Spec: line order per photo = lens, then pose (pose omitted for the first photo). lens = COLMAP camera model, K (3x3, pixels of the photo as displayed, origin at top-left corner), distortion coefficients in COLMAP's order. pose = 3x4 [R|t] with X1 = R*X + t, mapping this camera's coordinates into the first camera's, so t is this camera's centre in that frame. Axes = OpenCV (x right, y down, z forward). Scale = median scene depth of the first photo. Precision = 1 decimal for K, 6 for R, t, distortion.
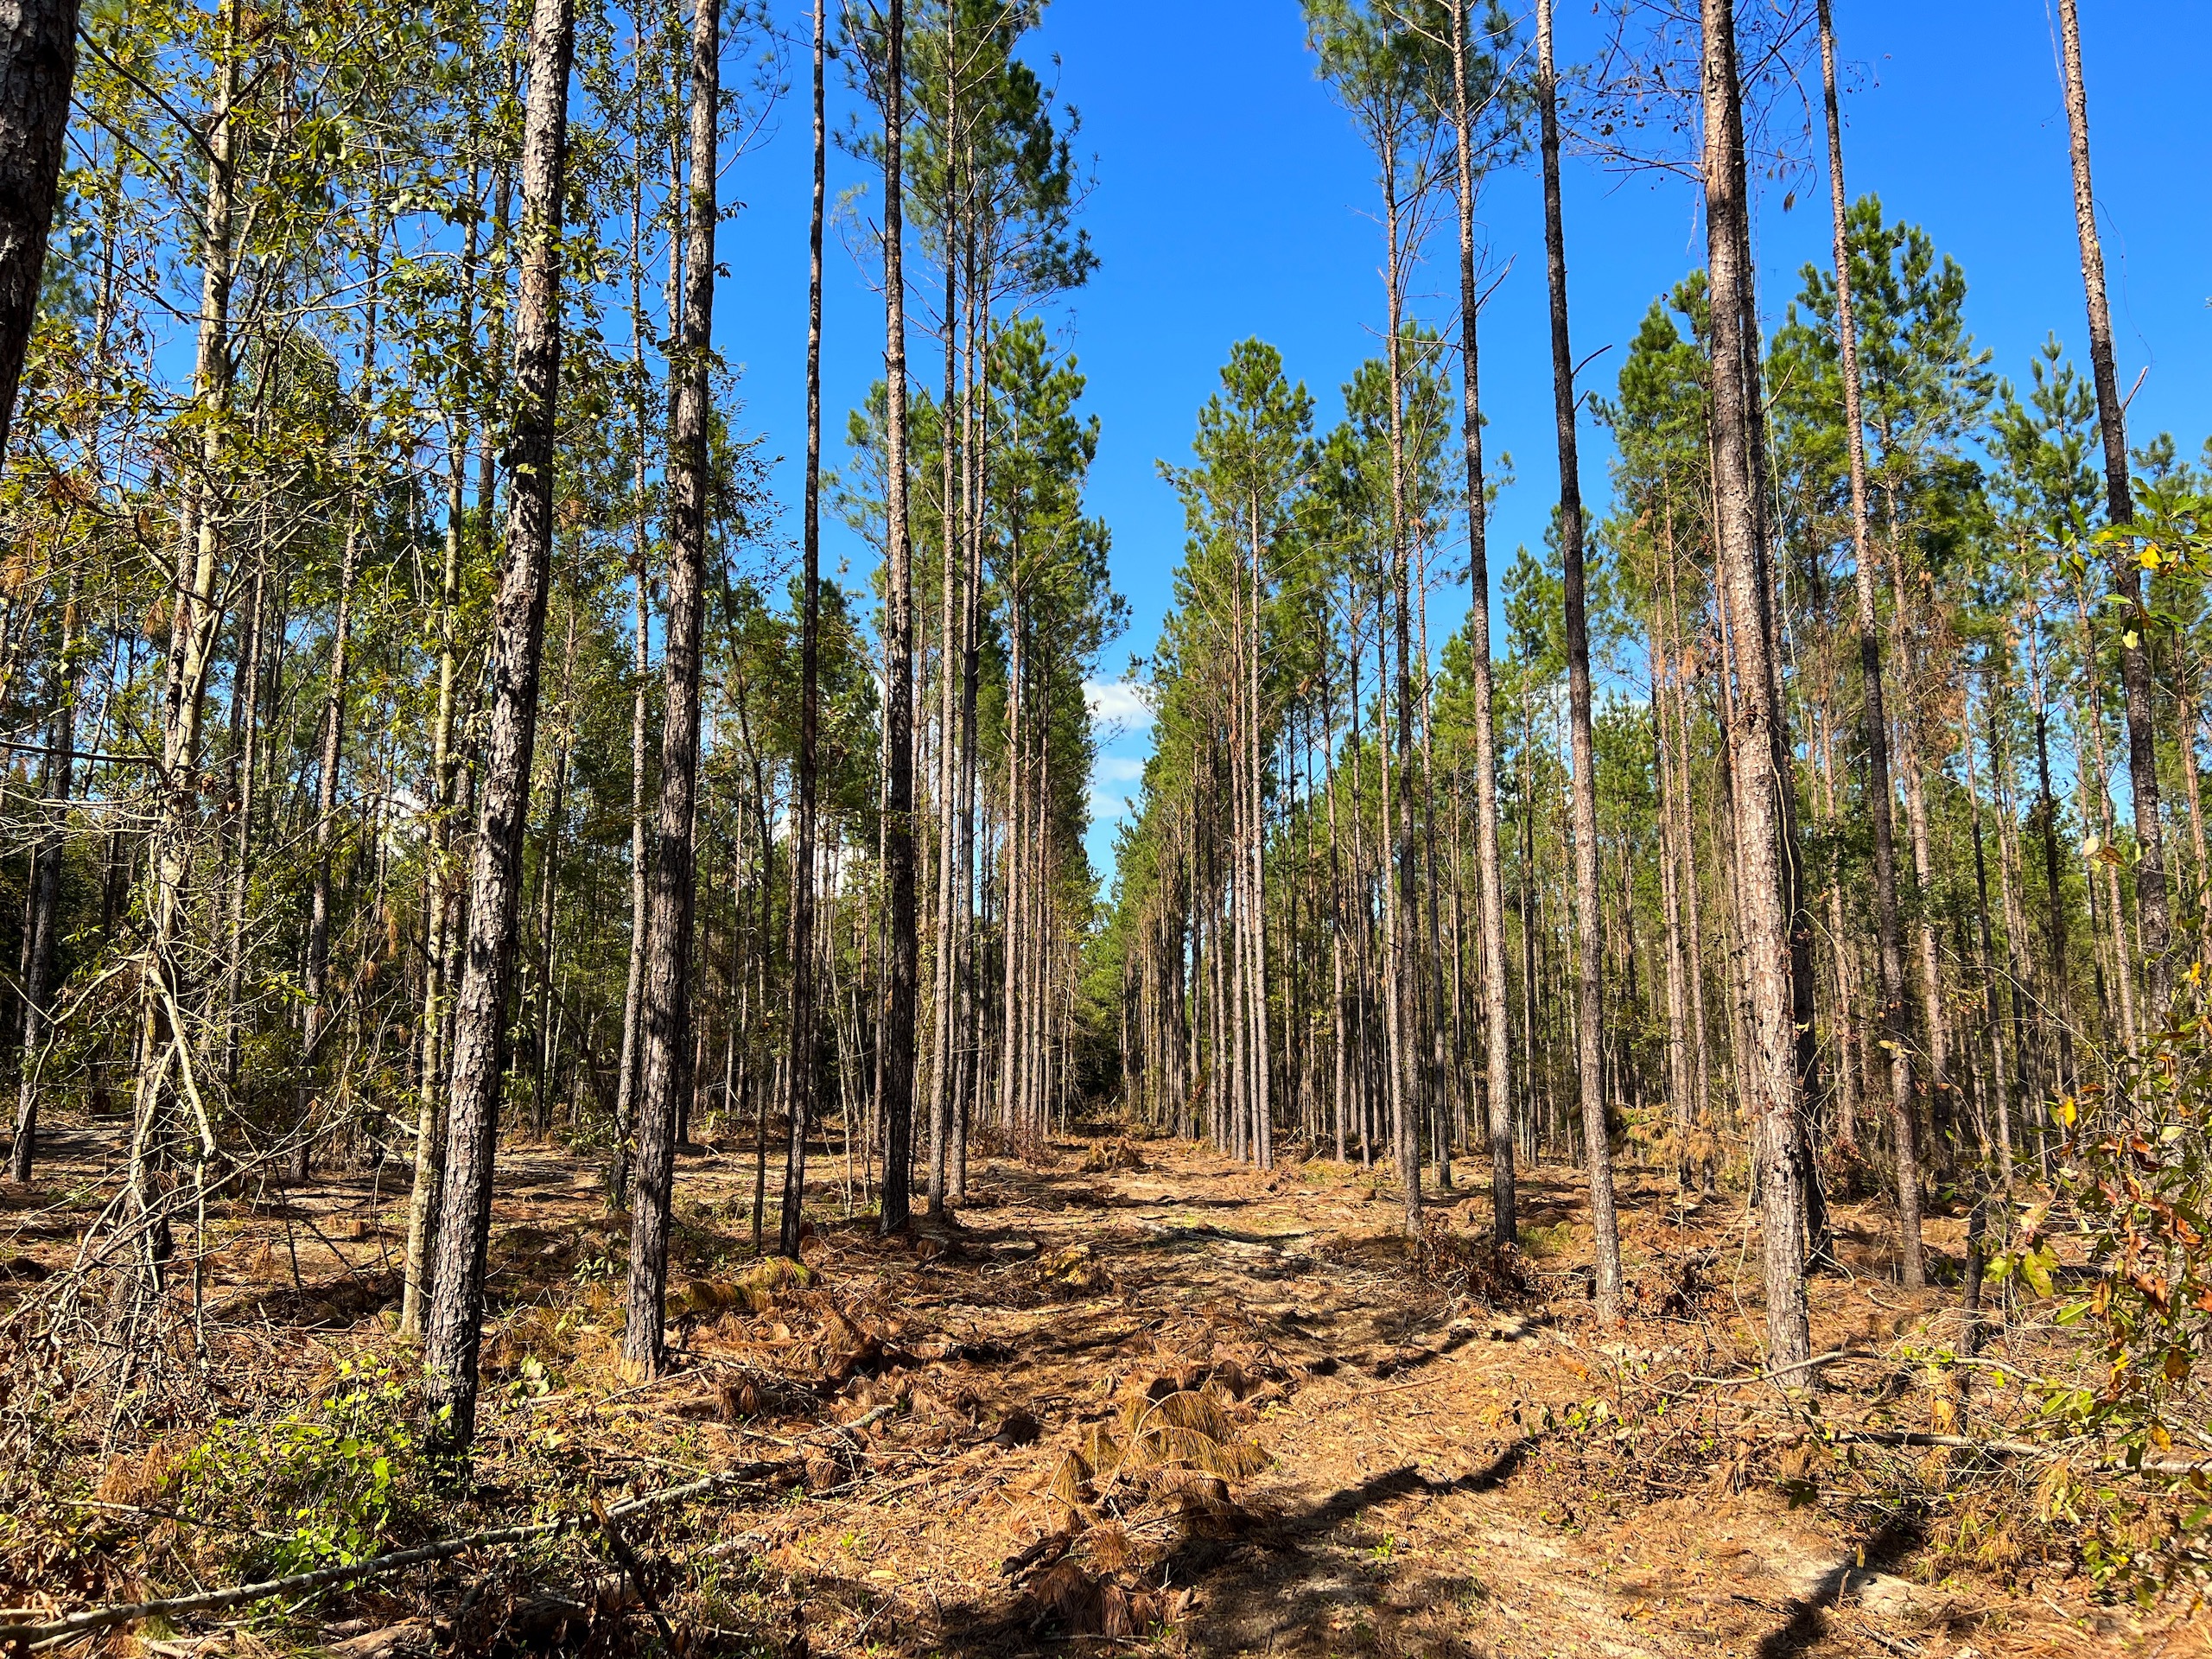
lens RADIAL K [[1673.0, 0, 1106.0], [0, 1673.0, 829.5], [0, 0, 1]] dist [-0.000546, -0.000202]
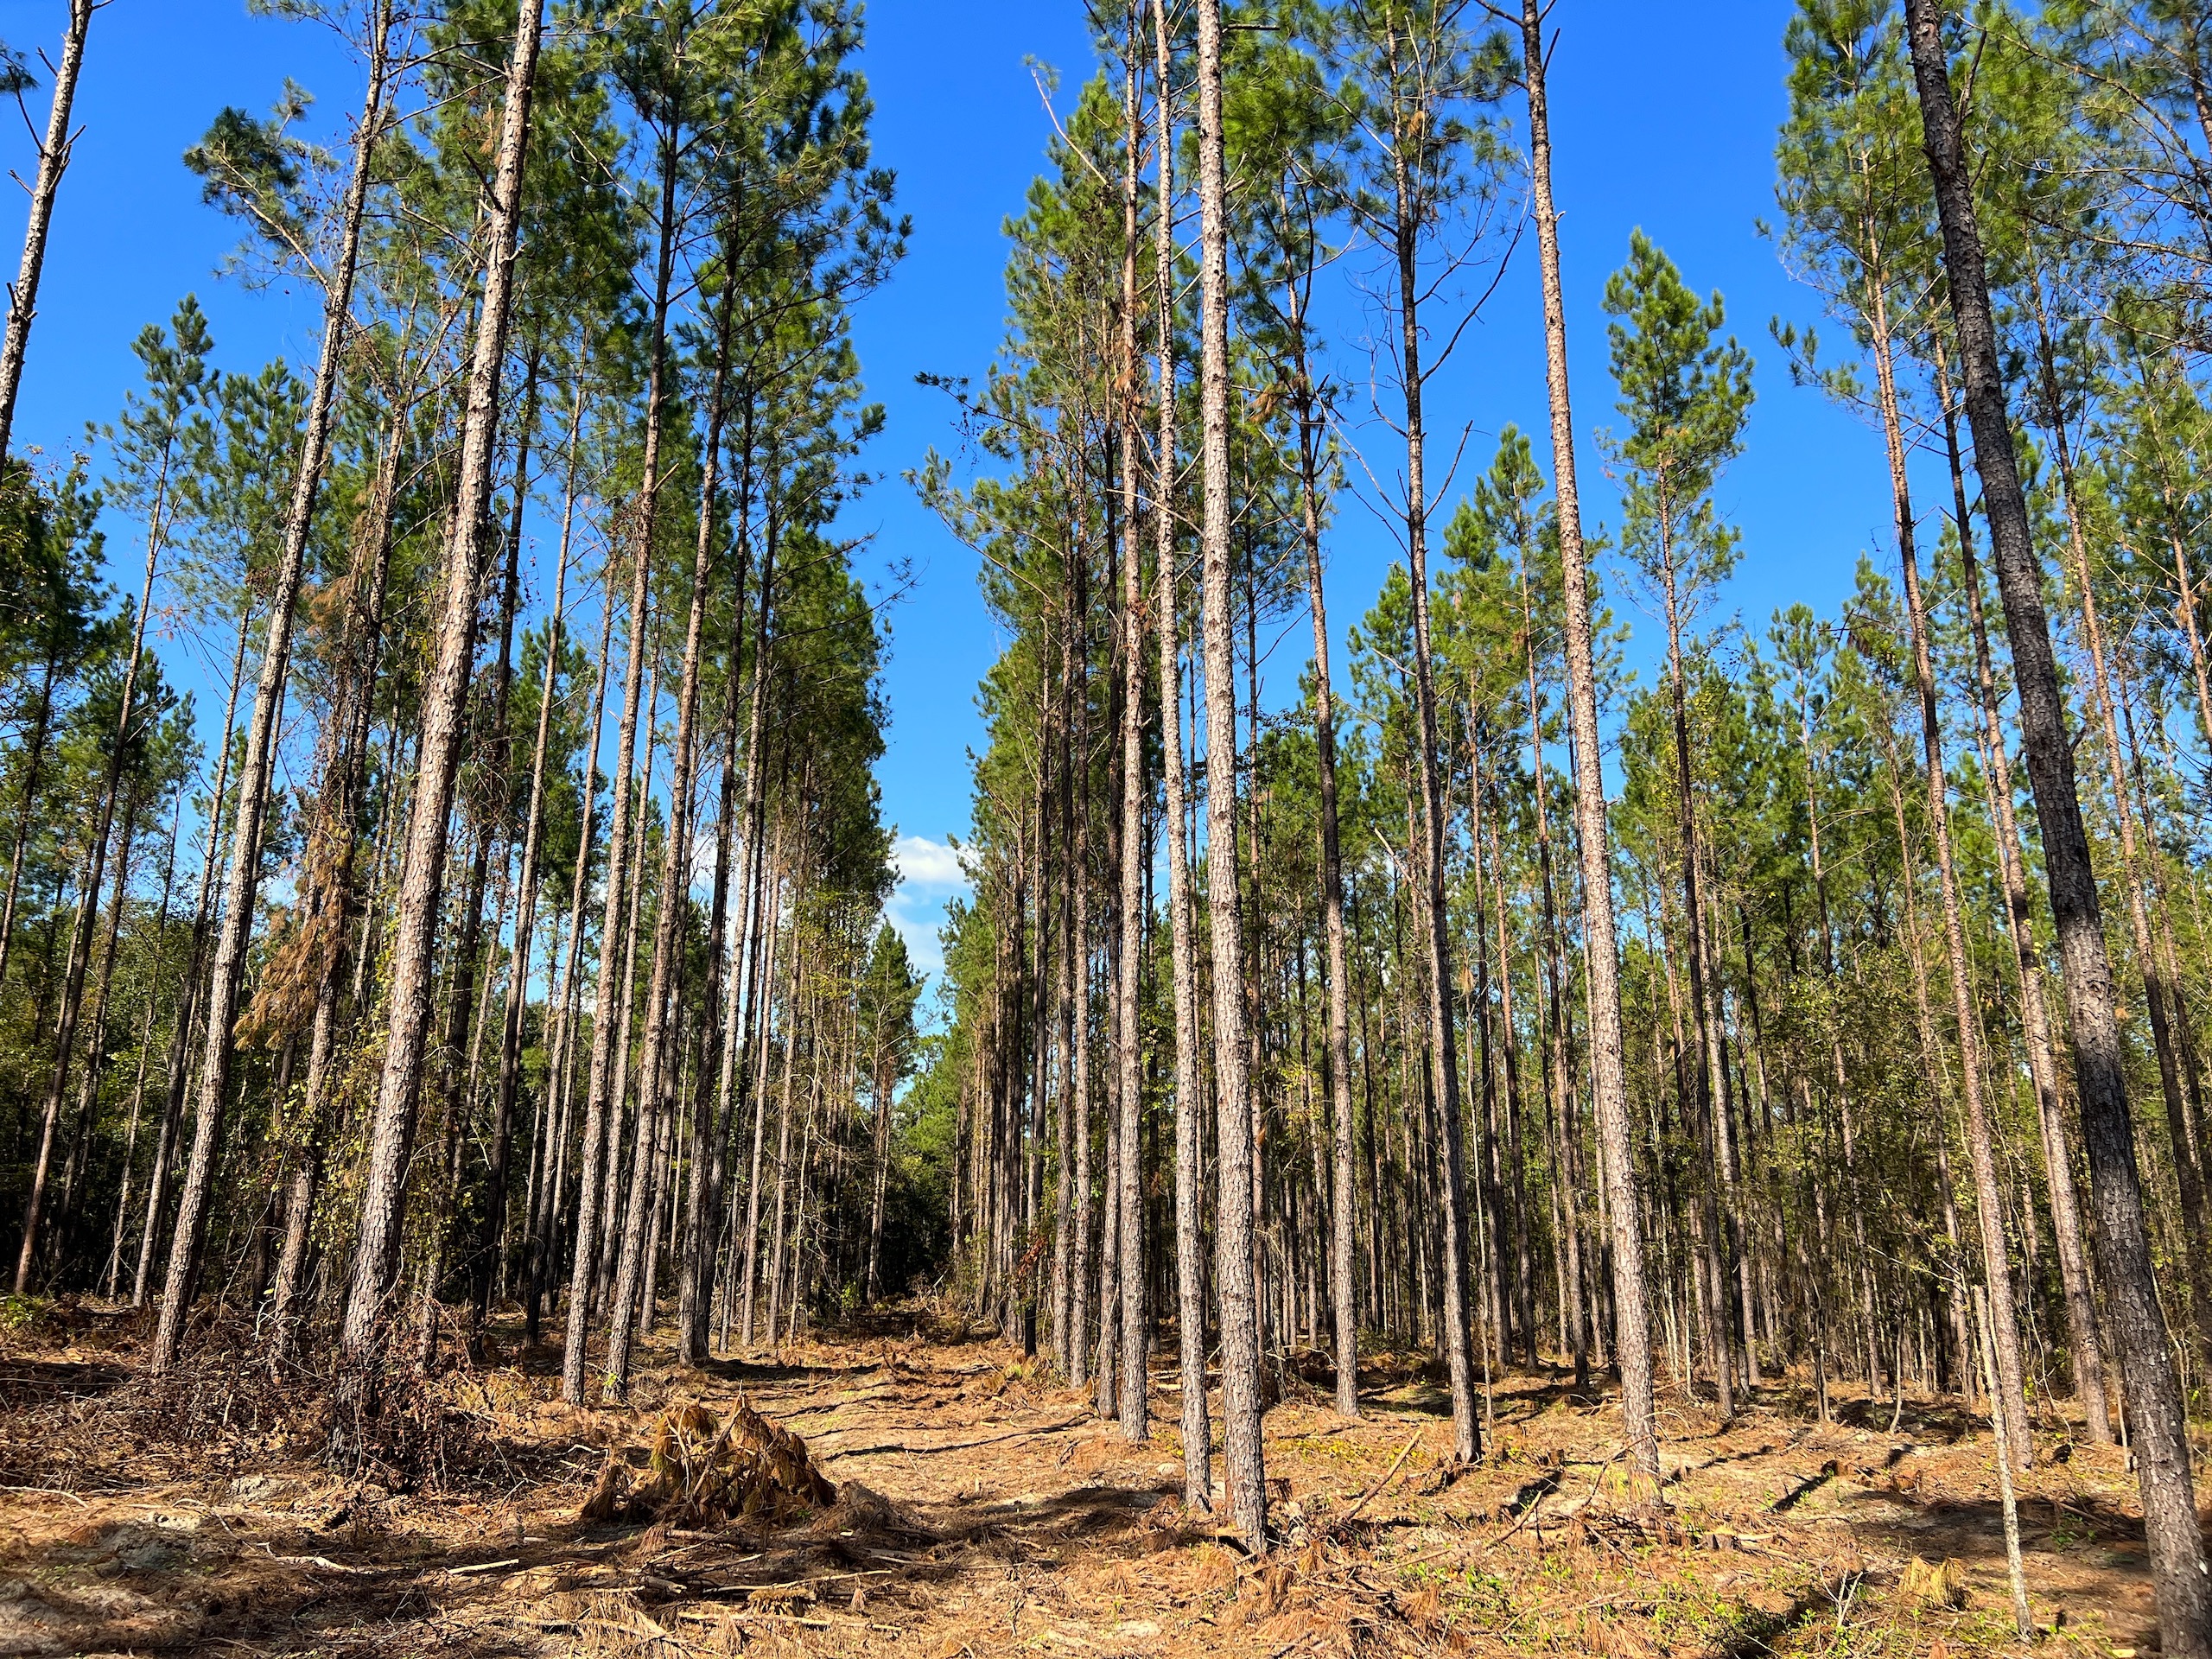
lens RADIAL K [[1673.0, 0, 1106.0], [0, 1673.0, 829.5], [0, 0, 1]] dist [-0.000546, -0.000202]
pose [[0.995973, 0.034442, 0.082772, 0.032614], [-0.025763, 0.994272, -0.103732, 0.083940], [-0.085871, 0.101182, 0.991155, 0.504187]]
